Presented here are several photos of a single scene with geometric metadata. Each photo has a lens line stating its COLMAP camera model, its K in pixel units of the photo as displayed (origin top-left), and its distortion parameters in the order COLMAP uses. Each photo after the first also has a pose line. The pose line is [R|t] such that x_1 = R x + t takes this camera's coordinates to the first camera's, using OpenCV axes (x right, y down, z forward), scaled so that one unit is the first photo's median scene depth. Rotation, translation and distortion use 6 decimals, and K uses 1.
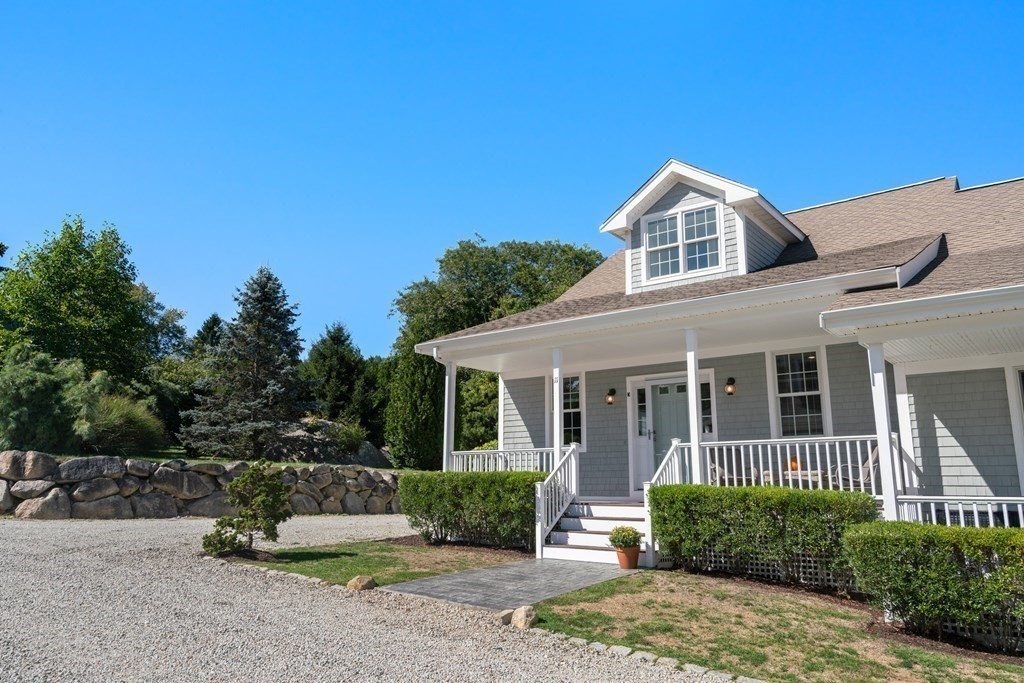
lens RADIAL K [[712.7, 0, 512.0], [0, 712.7, 341.5], [0, 0, 1]] dist [0.001595, -0.000115]
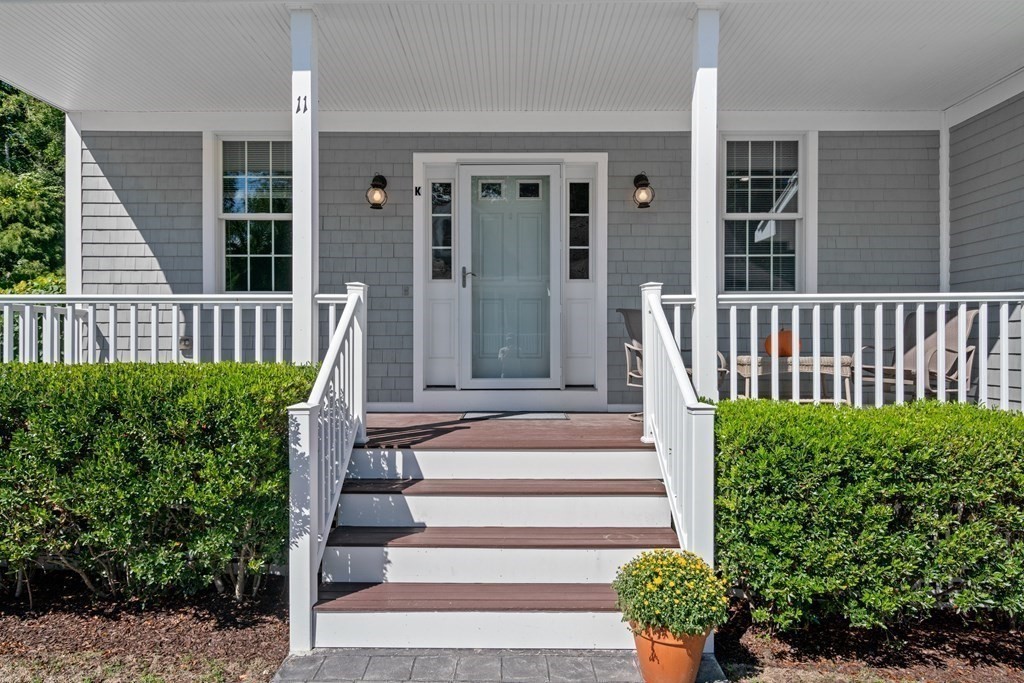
lens RADIAL K [[644.9, 0, 512.0], [0, 644.9, 341.5], [0, 0, 1]] dist [0.010135, 0.002660]
pose [[0.797564, -0.000395, 0.603234, -0.046265], [-0.118376, 0.980454, 0.157154, 0.100460], [-0.591505, -0.196749, 0.781928, 0.626569]]
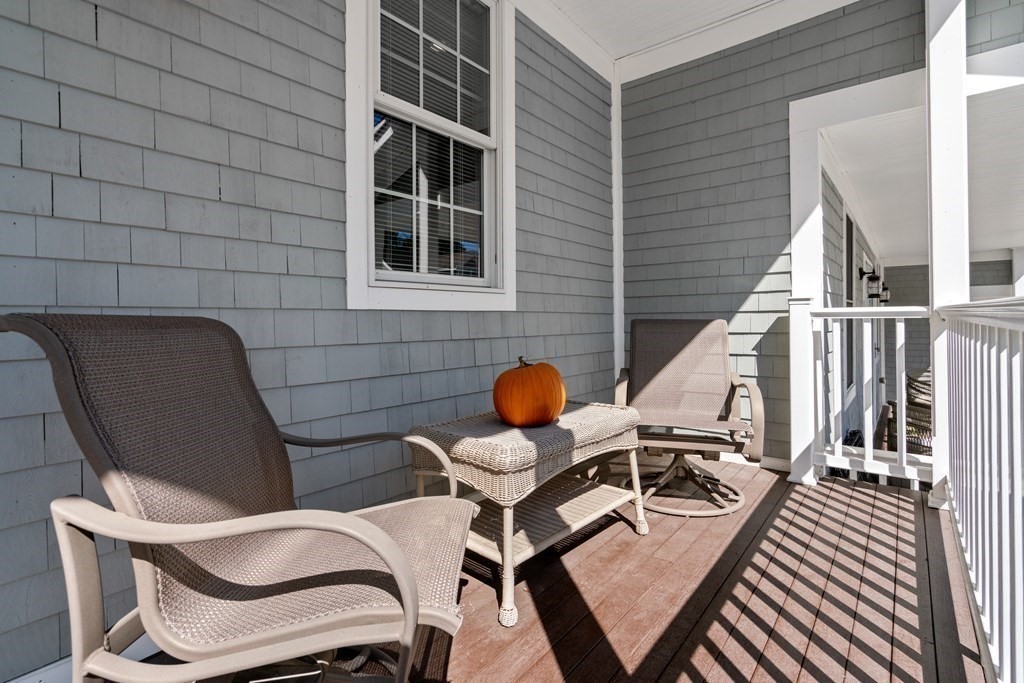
lens RADIAL K [[476.3, 0, 513.3], [0, 476.3, 316.9], [0, 0, 1]] dist [0.000669, 0.000358]
pose [[0.032613, -0.003013, 0.999464, 0.195353], [-0.194571, 0.980844, 0.009306, 0.123969], [-0.980346, -0.194771, 0.031402, 0.846076]]
